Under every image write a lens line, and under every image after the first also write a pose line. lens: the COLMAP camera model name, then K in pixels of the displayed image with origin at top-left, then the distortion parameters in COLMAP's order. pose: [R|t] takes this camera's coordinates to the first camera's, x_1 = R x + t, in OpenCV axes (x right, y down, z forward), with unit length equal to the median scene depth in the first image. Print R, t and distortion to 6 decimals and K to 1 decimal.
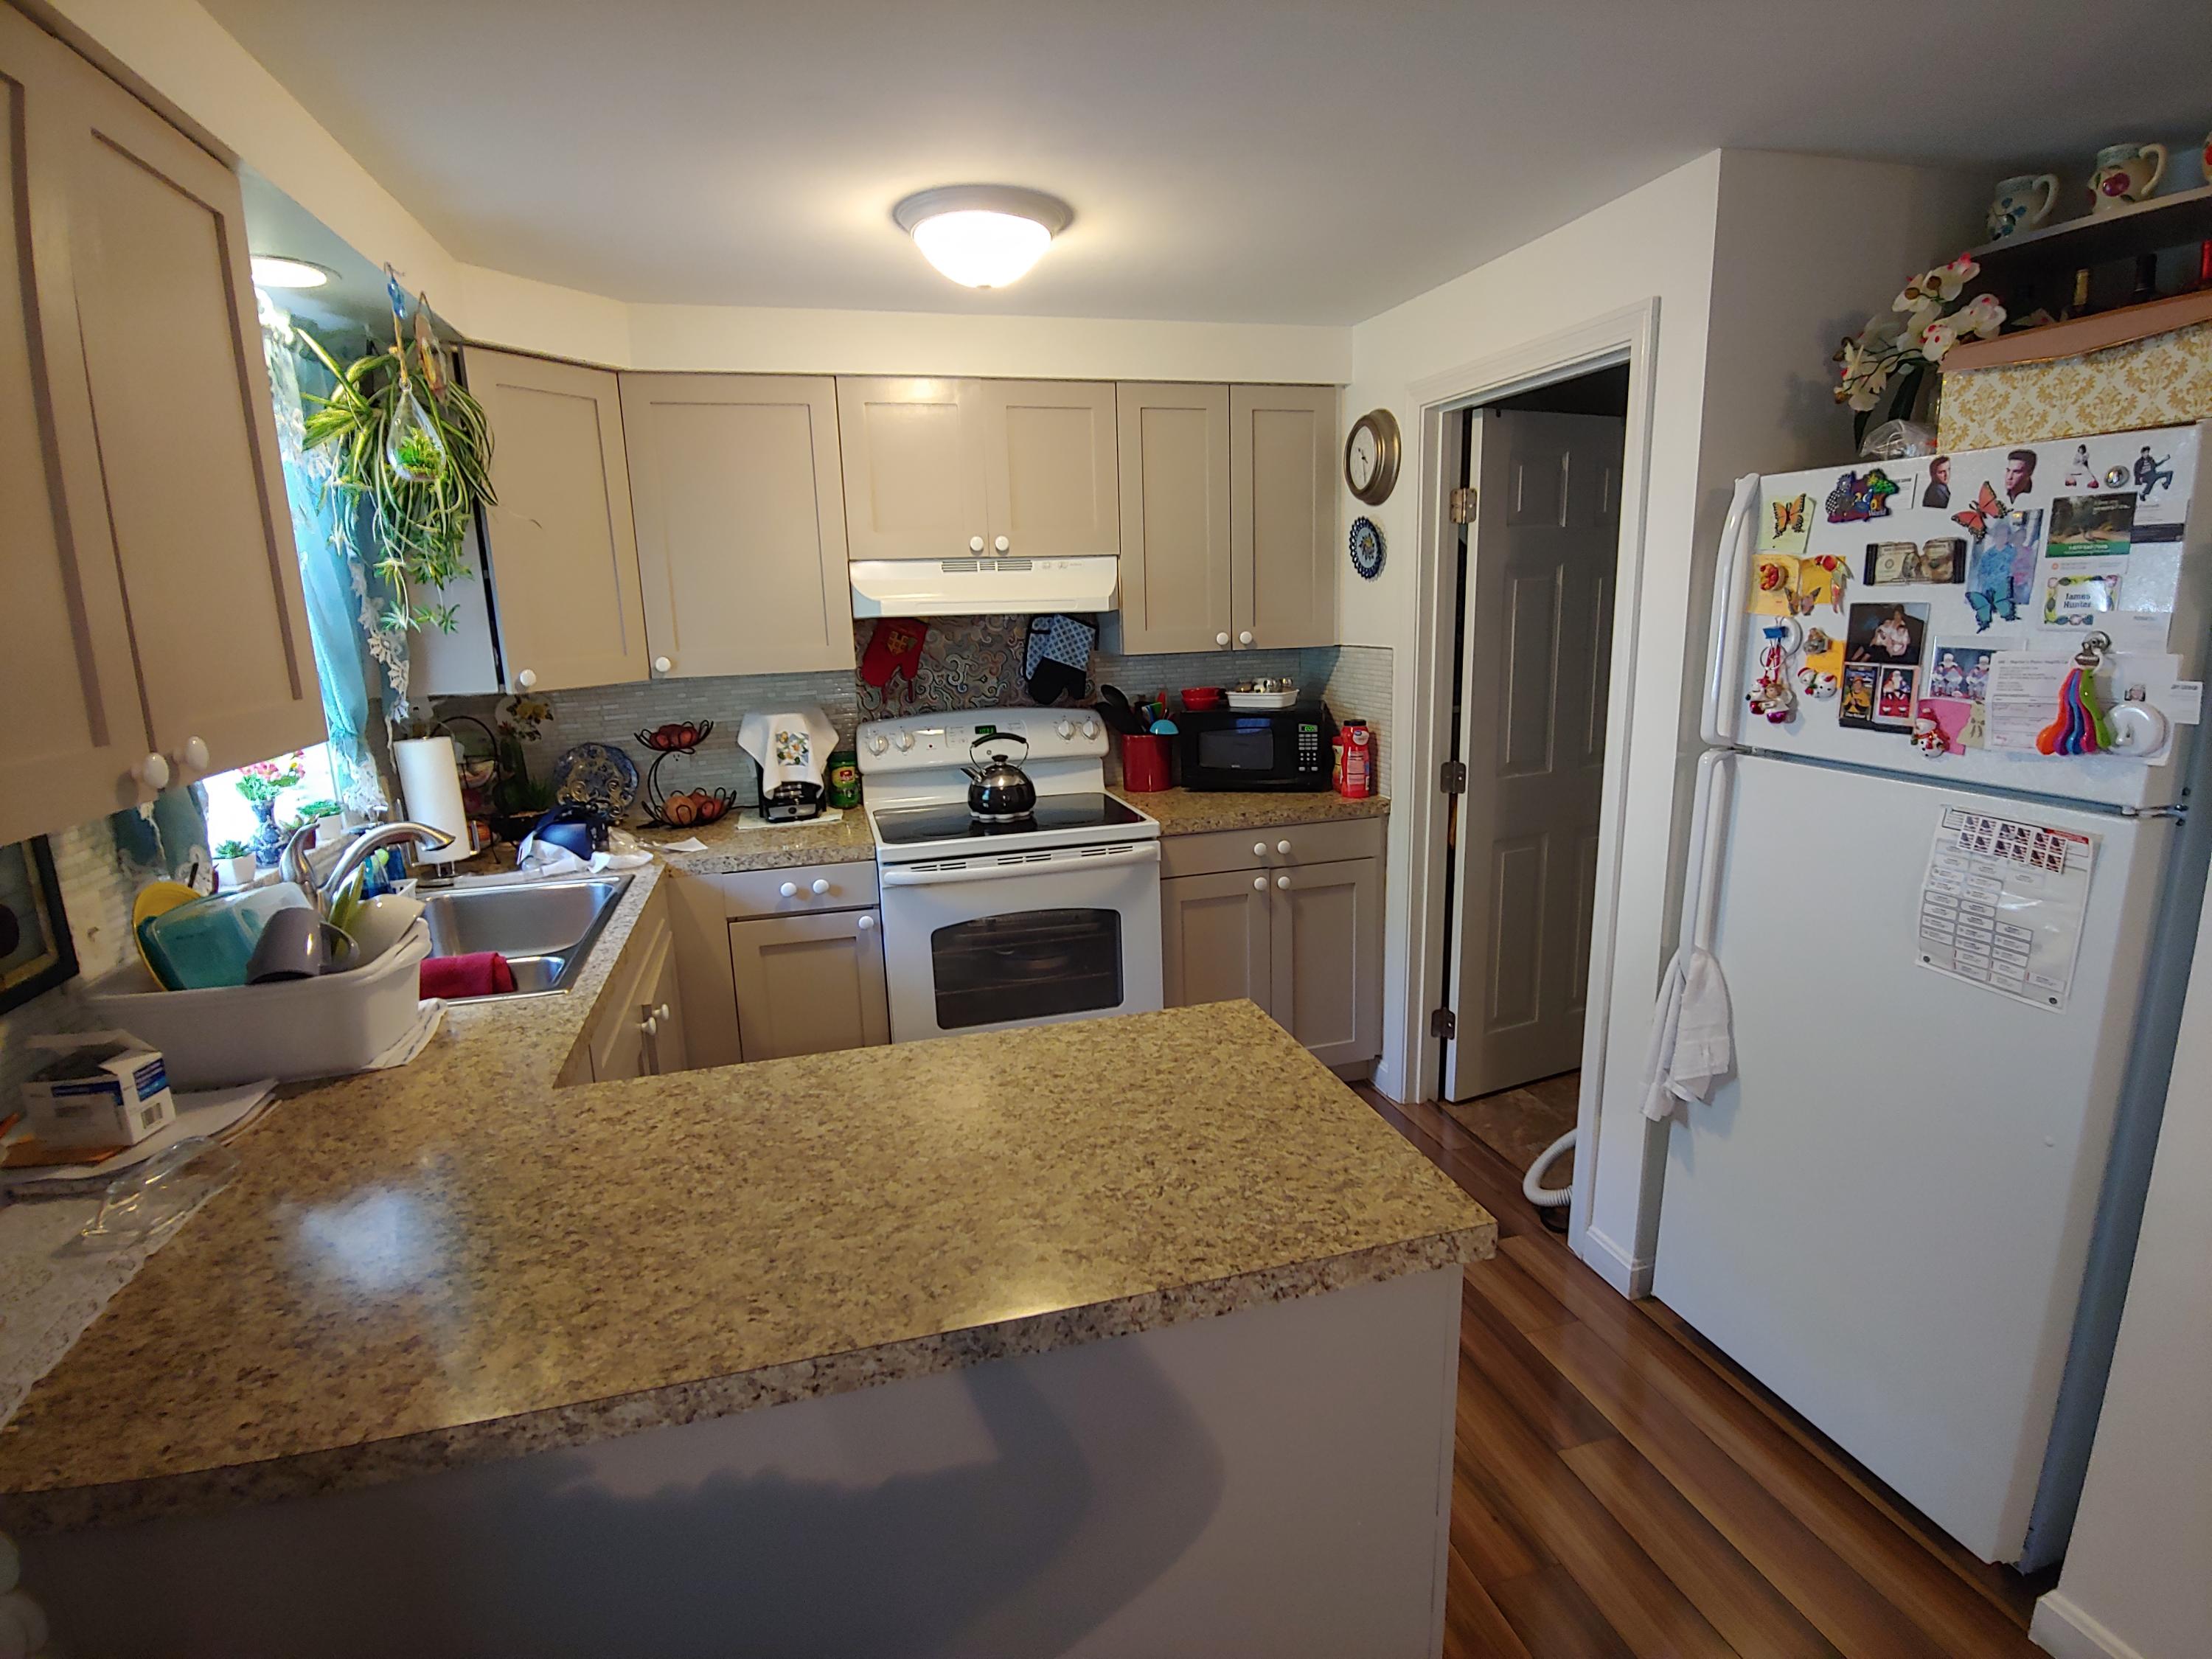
lens RADIAL K [[1105.7, 0, 1118.2], [0, 1105.7, 827.7], [0, 0, 1]] dist [0.011954, -0.020425]
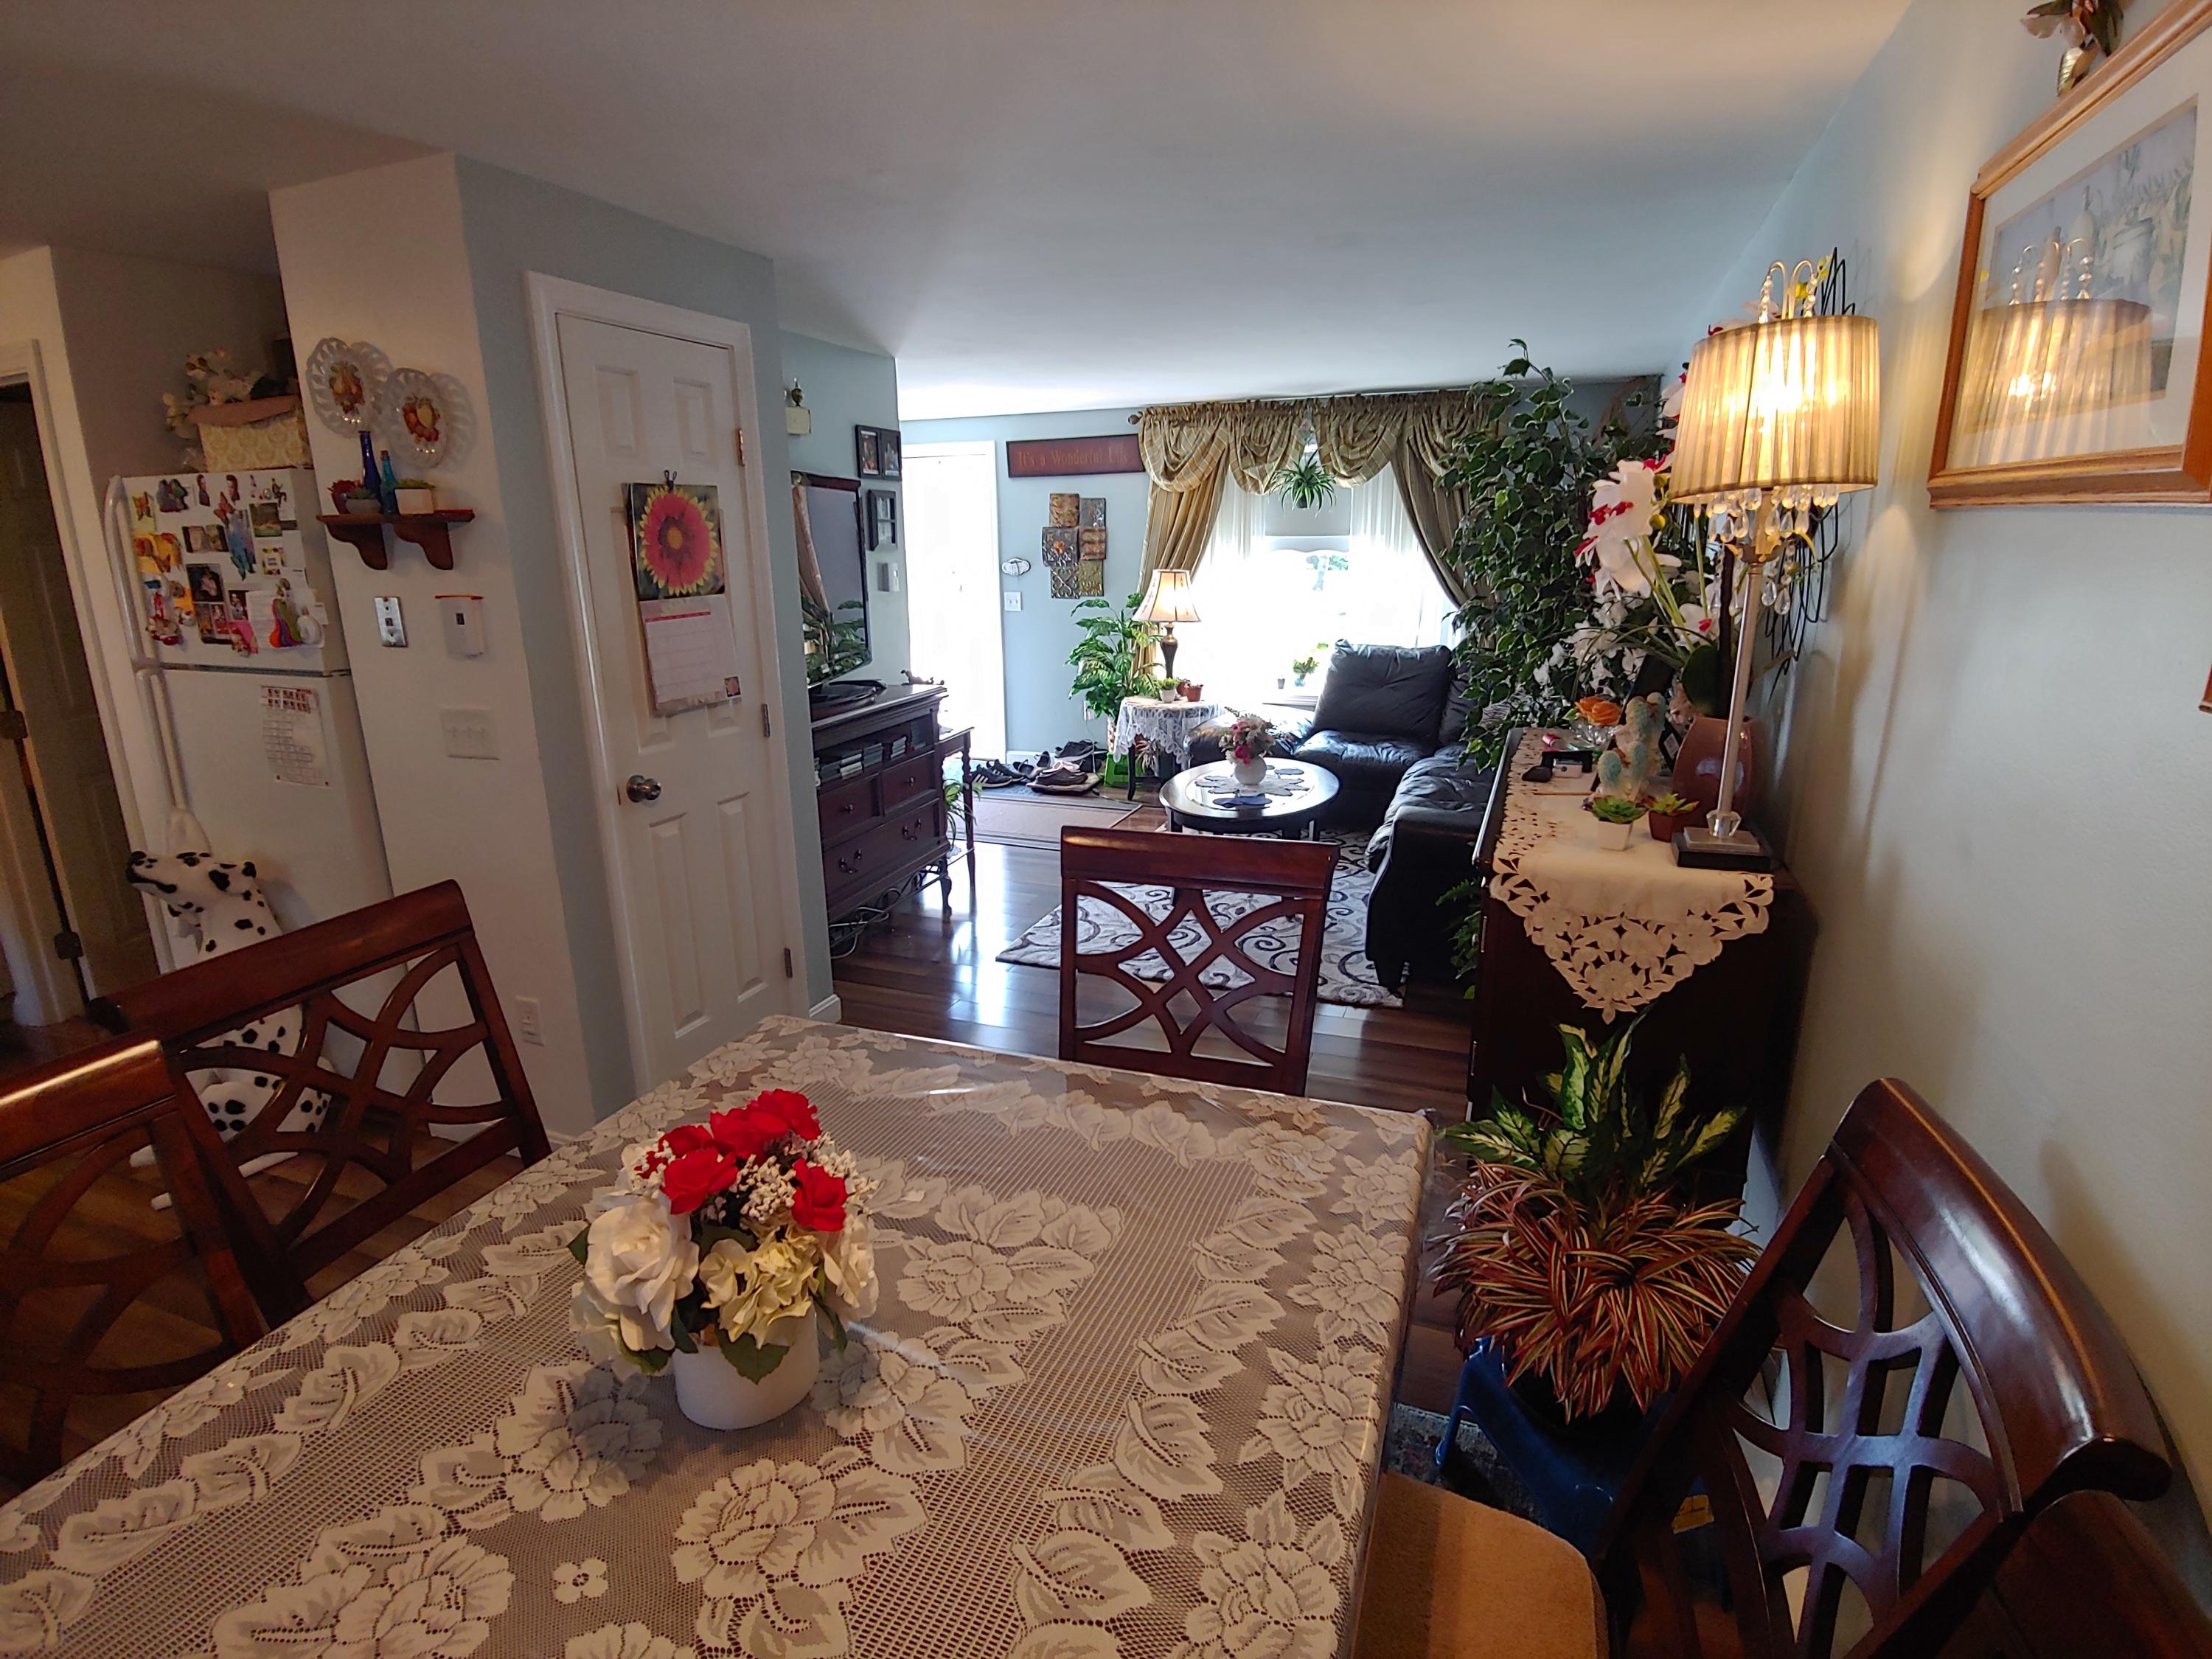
lens RADIAL K [[1093.3, 0, 1128.7], [0, 1093.3, 829.6], [0, 0, 1]] dist [-0.025825, -0.000180]
pose [[0.589195, -0.187491, 0.785937, 0.197748], [0.156582, 0.980760, 0.116583, 0.207272], [-0.792674, 0.054373, 0.607217, -1.001177]]
